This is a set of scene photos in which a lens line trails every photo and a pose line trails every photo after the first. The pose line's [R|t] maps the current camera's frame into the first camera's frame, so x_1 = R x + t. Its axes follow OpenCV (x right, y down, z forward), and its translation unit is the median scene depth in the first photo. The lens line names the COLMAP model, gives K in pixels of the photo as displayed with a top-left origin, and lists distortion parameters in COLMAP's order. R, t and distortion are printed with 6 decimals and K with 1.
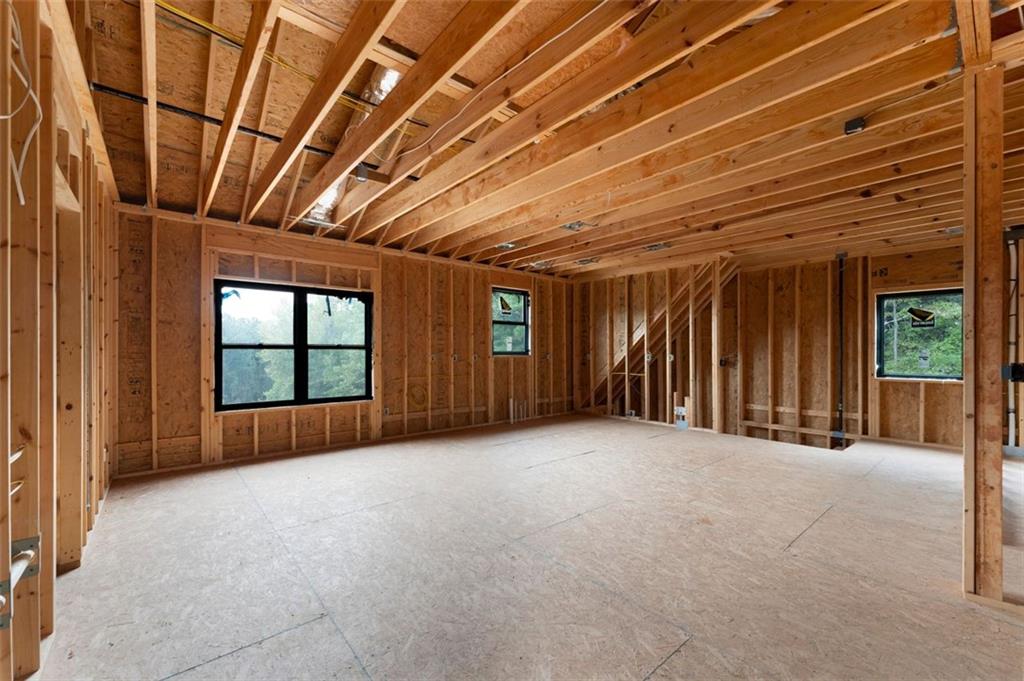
lens RADIAL K [[413.3, 0, 512.0], [0, 413.3, 340.5], [0, 0, 1]] dist [-0.002077, -0.000158]
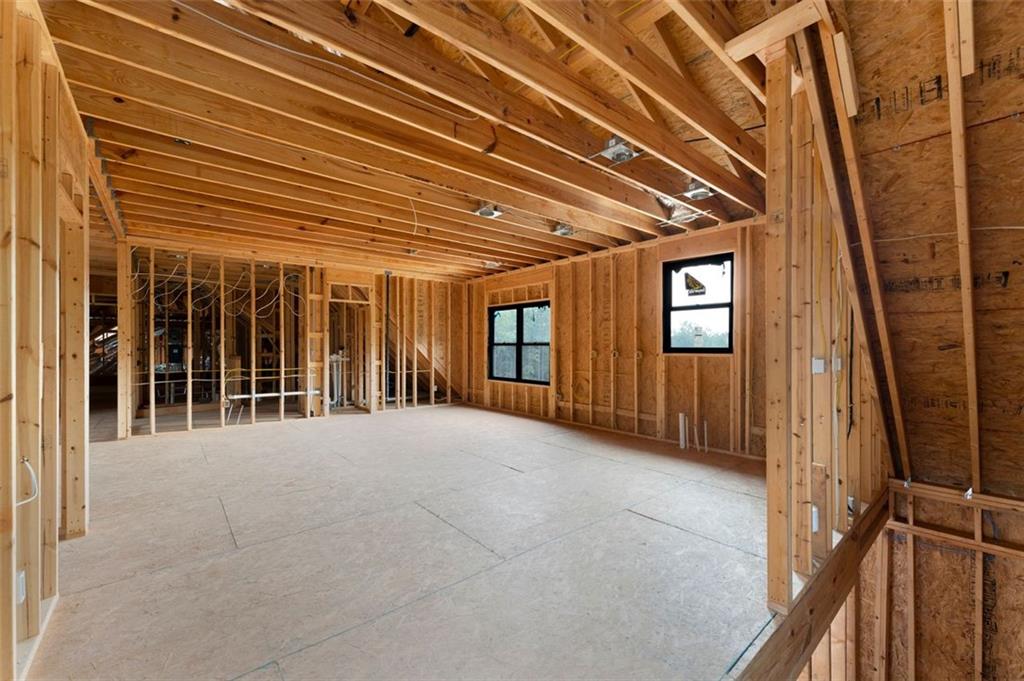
lens RADIAL K [[413.3, 0, 512.0], [0, 413.3, 340.5], [0, 0, 1]] dist [-0.002077, -0.000158]
pose [[-0.005814, 0.005506, -0.999968, 0.941801], [0.046686, 0.998896, 0.005229, -0.007354], [0.998893, -0.046654, -0.006065, 0.923333]]
